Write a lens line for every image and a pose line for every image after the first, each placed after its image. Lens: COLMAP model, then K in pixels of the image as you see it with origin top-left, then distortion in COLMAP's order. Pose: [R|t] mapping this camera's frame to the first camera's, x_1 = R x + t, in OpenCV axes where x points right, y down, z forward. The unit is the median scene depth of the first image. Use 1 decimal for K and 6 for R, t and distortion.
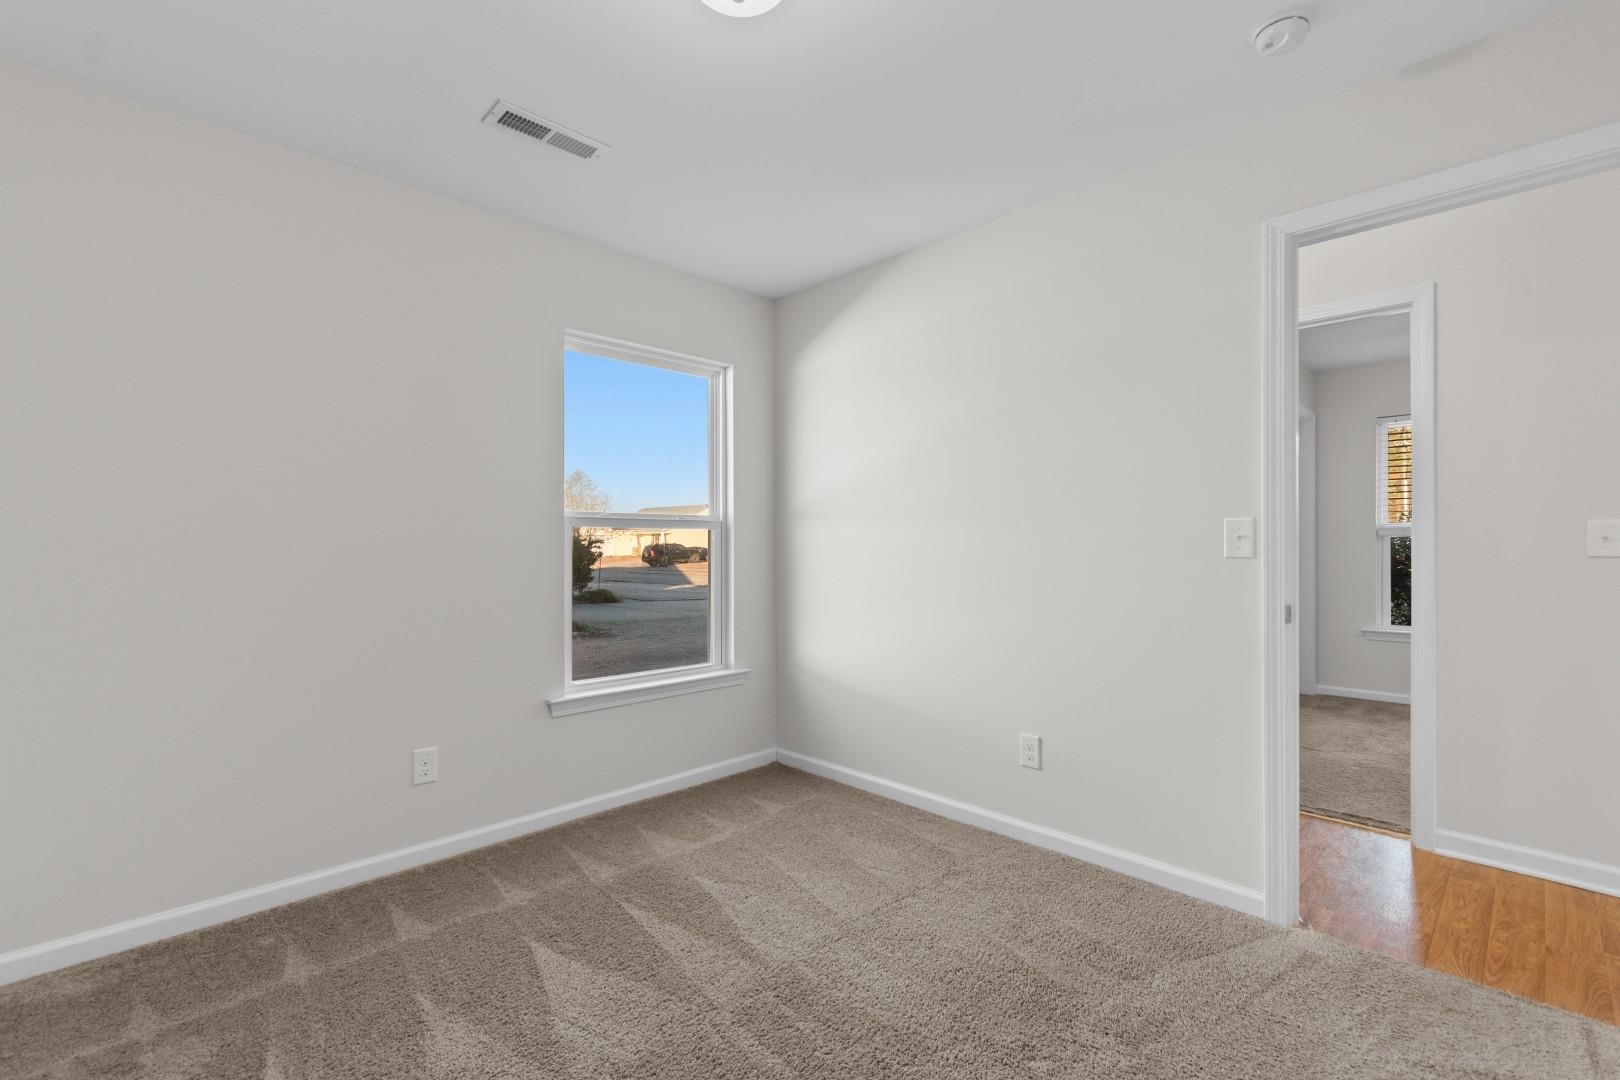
lens RADIAL K [[711.7, 0, 803.4], [0, 711.7, 542.5], [0, 0, 1]] dist [-0.001120, 0.000041]
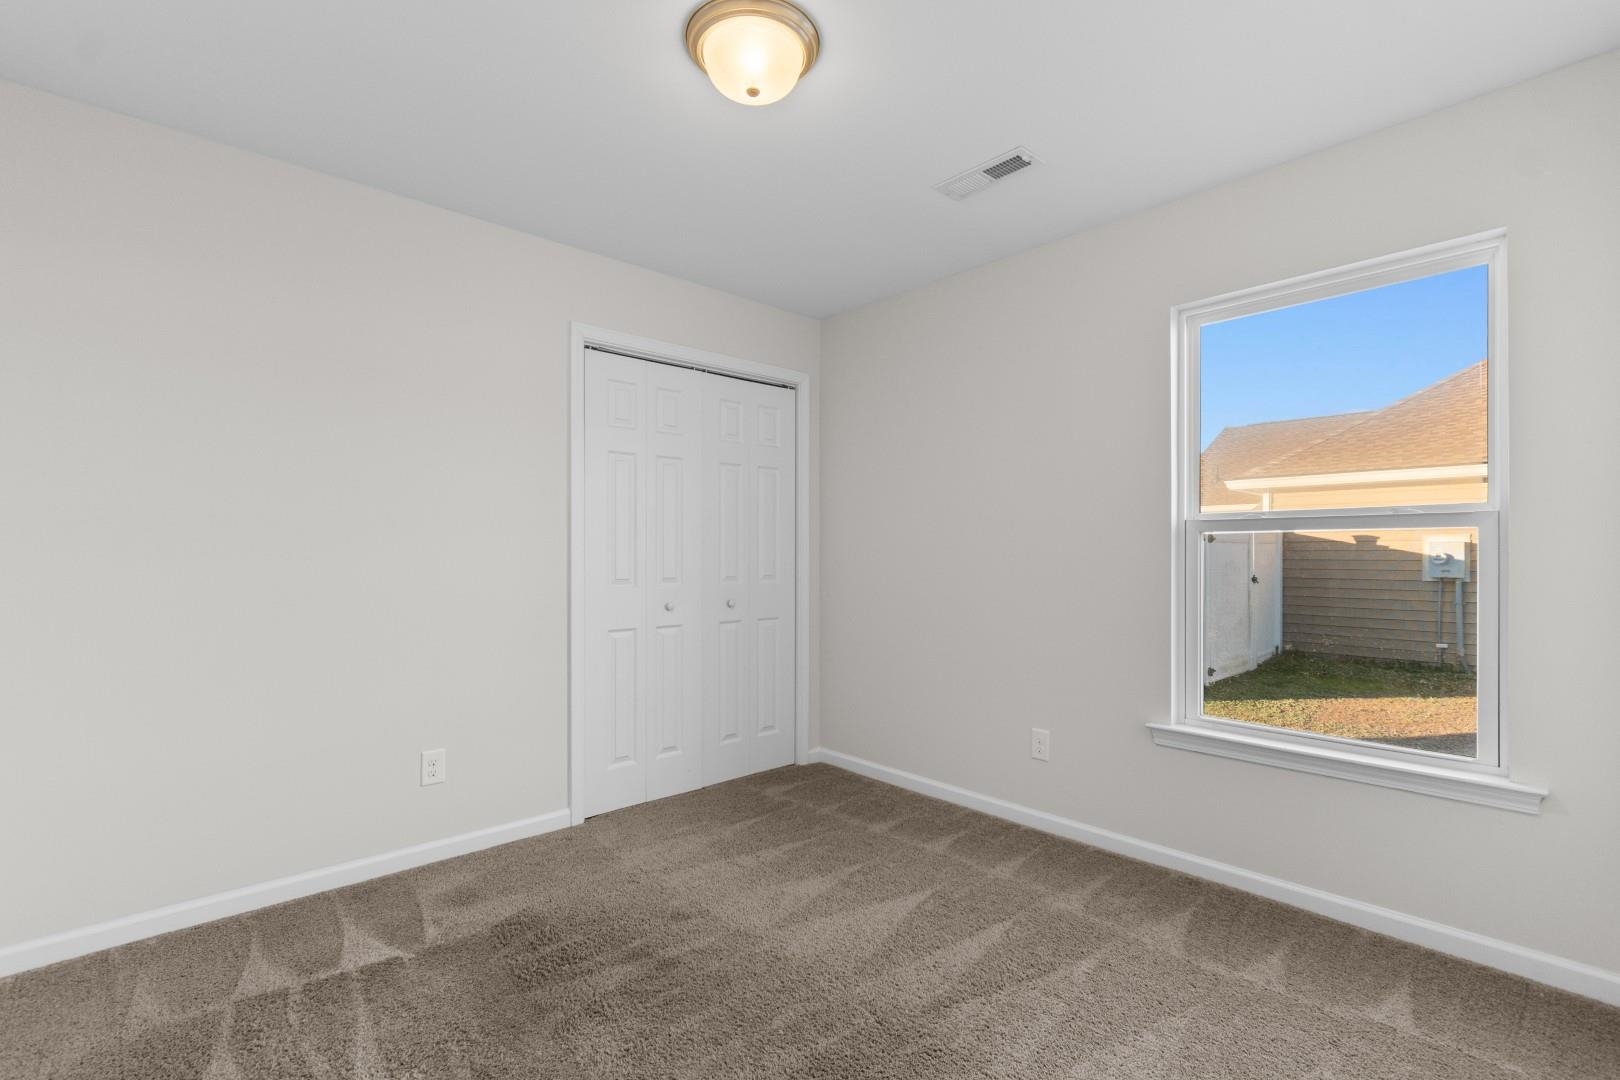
lens RADIAL K [[711.7, 0, 806.5], [0, 711.7, 549.6], [0, 0, 1]] dist [-0.001120, 0.000041]
pose [[-0.015156, -0.004799, -0.999874, 0.628816], [0.001064, 0.999988, -0.004816, 0.003760], [0.999885, -0.001137, -0.015151, 0.642224]]
